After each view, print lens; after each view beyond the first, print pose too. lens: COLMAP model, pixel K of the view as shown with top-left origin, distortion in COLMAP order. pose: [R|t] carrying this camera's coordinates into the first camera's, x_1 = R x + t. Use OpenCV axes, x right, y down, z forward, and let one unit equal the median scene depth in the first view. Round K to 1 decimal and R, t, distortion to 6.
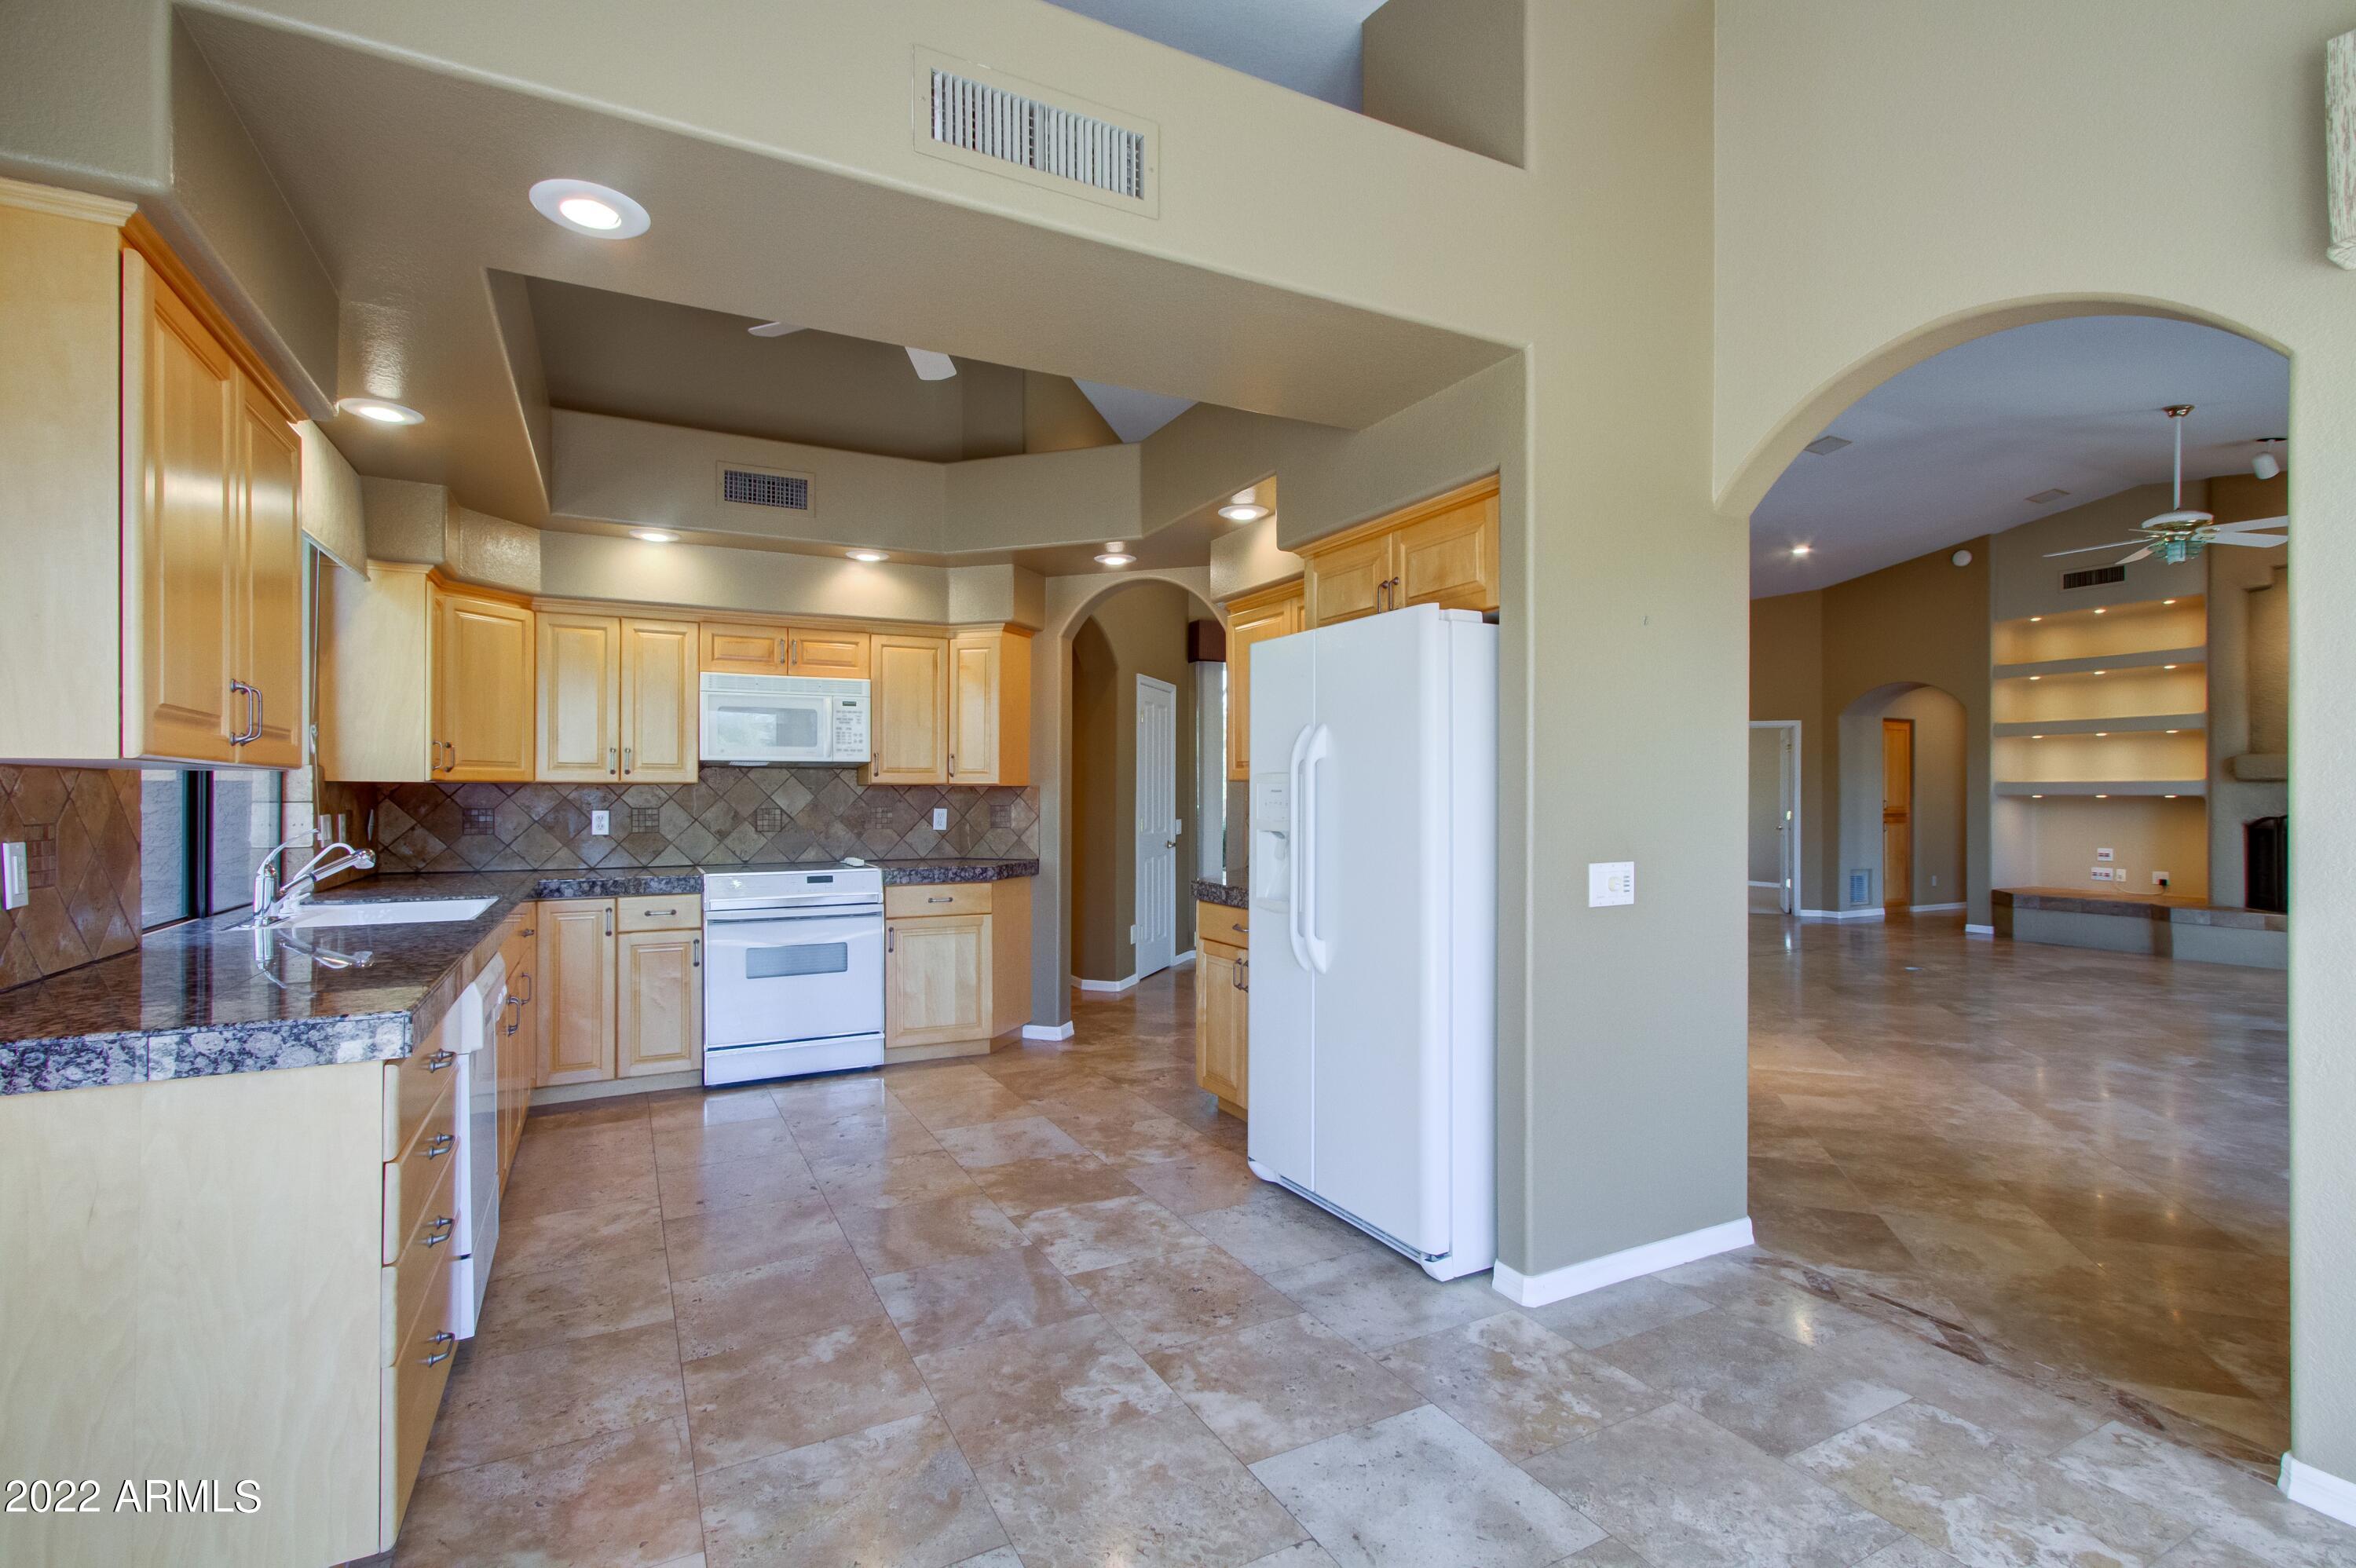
lens RADIAL K [[1068.7, 0, 1173.3], [0, 1068.7, 791.2], [0, 0, 1]] dist [0.001454, -0.000227]
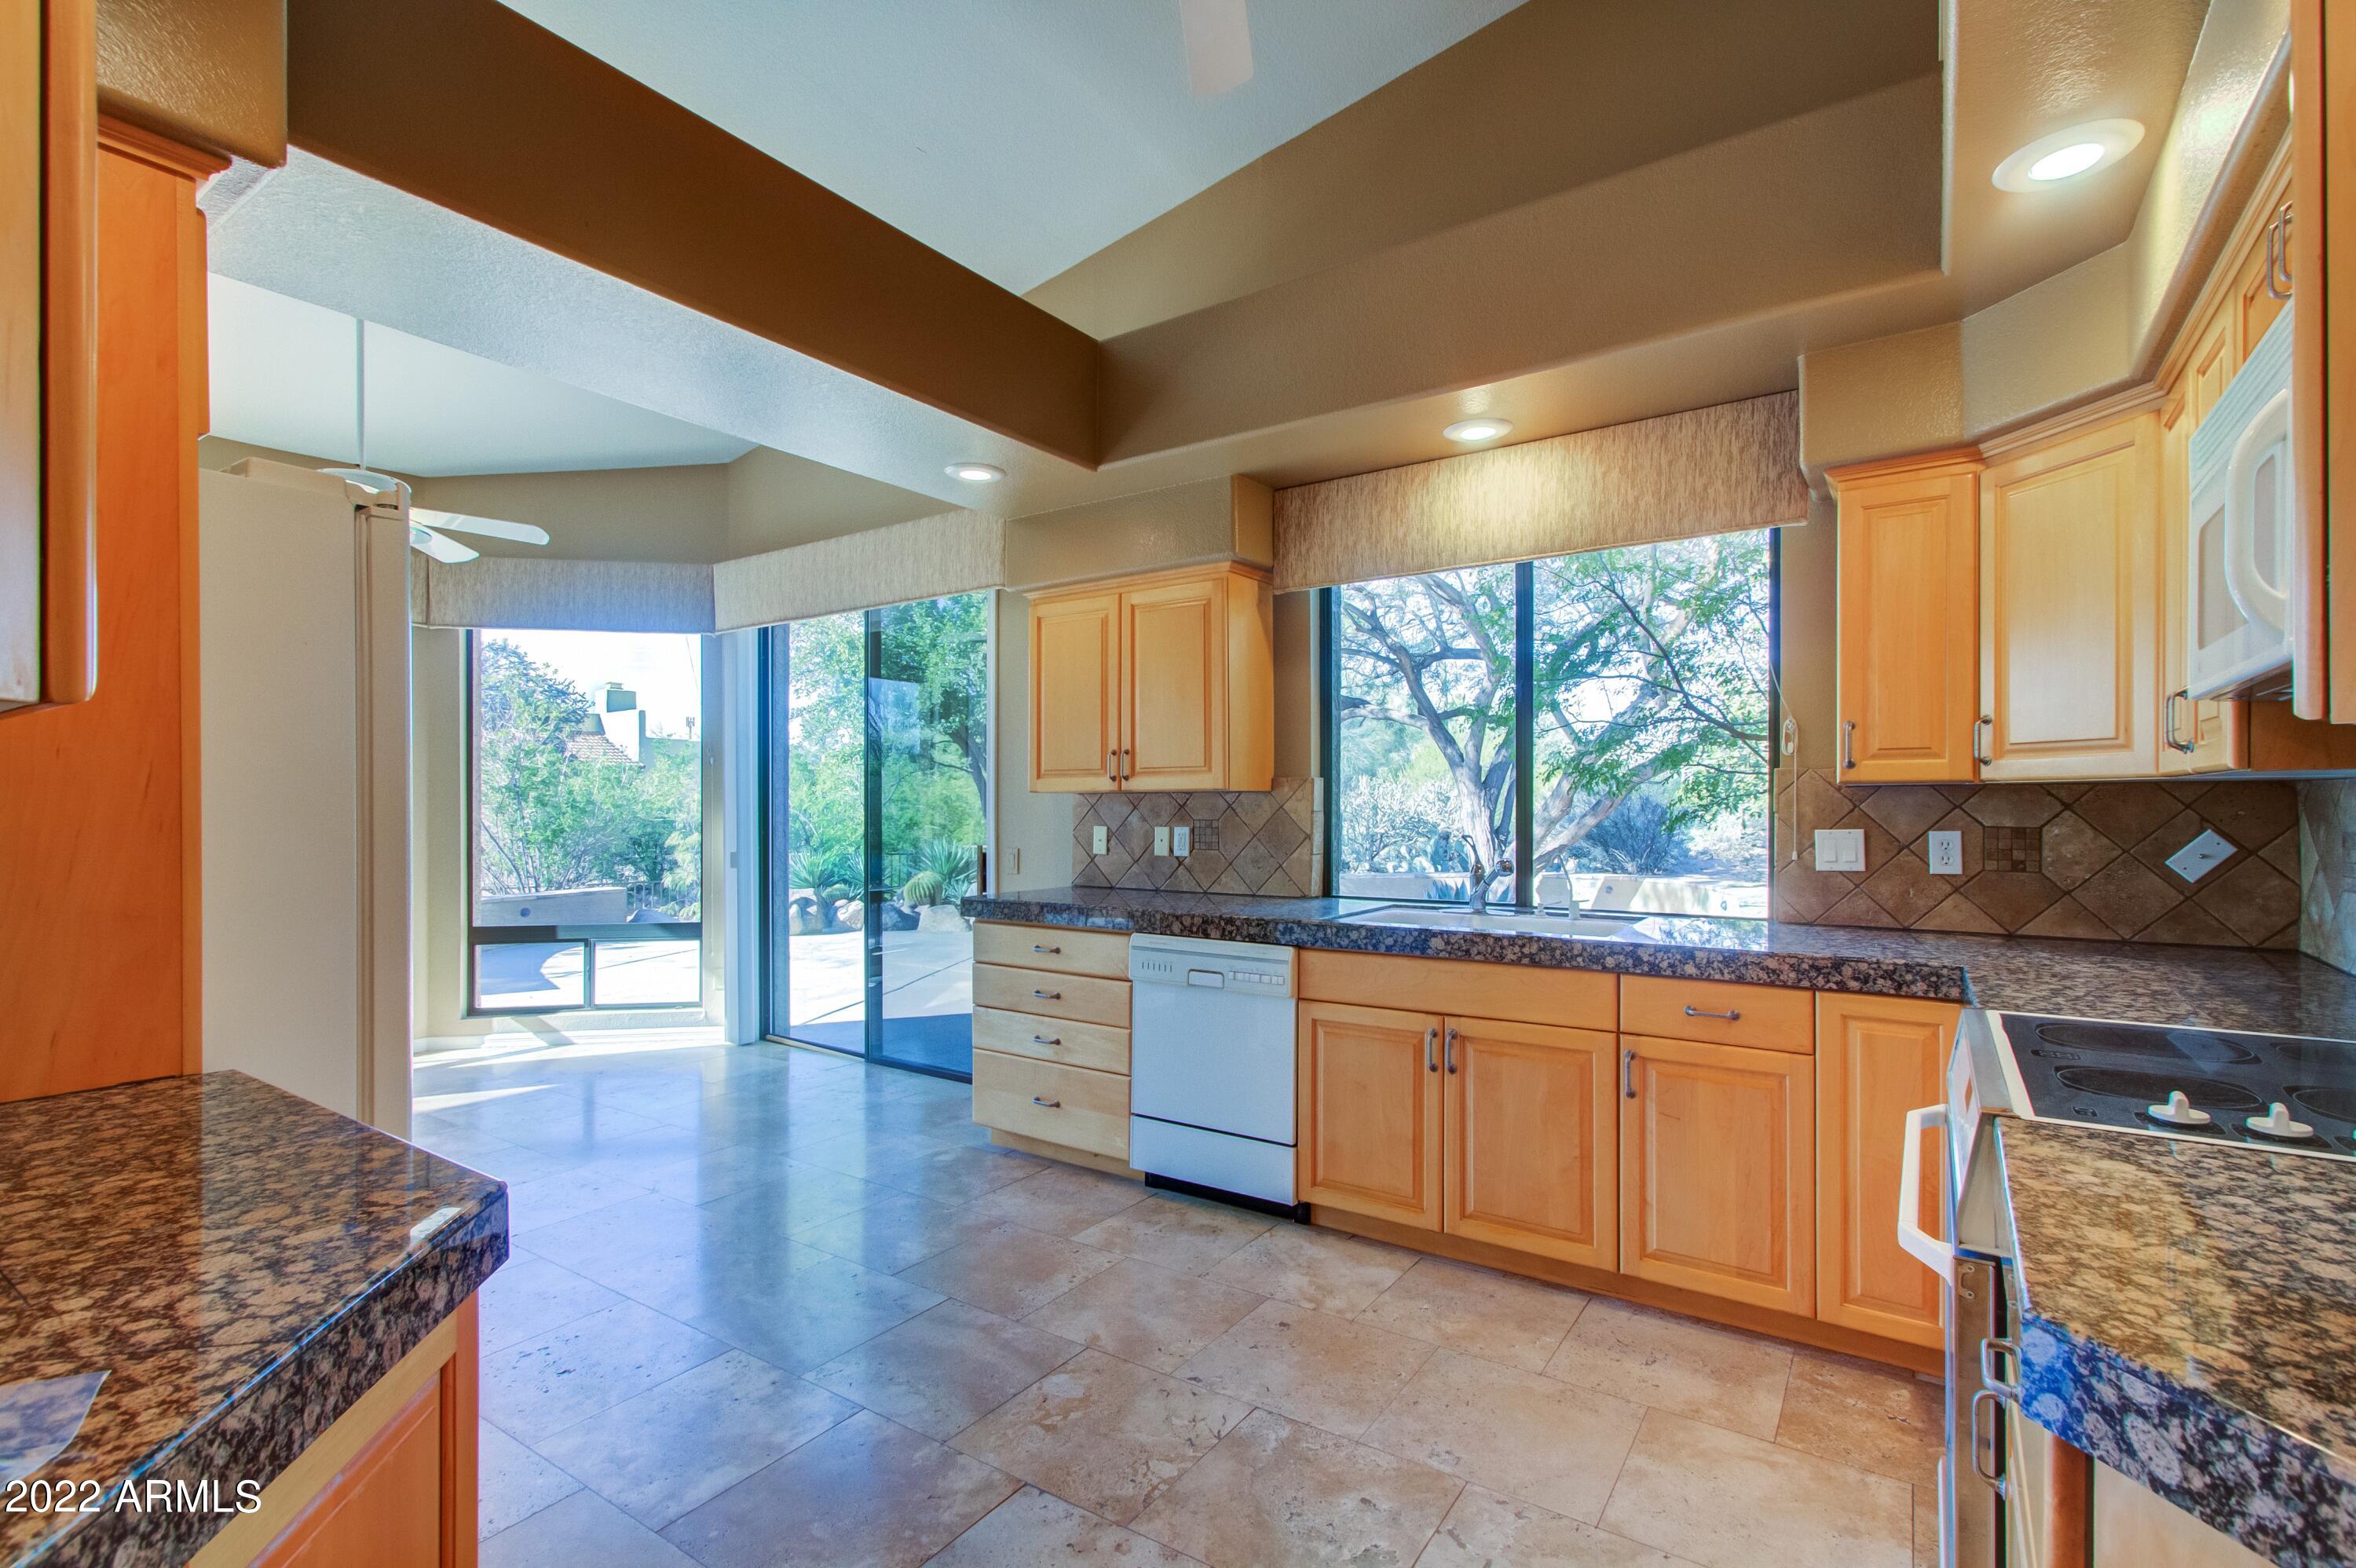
lens RADIAL K [[1074.1, 0, 1186.6], [0, 1074.1, 804.1], [0, 0, 1]] dist [-0.002688, -0.000283]
pose [[-0.878084, 0.000316, -0.478506, -0.003315], [0.002755, 0.999987, -0.004395, 0.005464], [0.478498, -0.005177, -0.878073, 1.675487]]
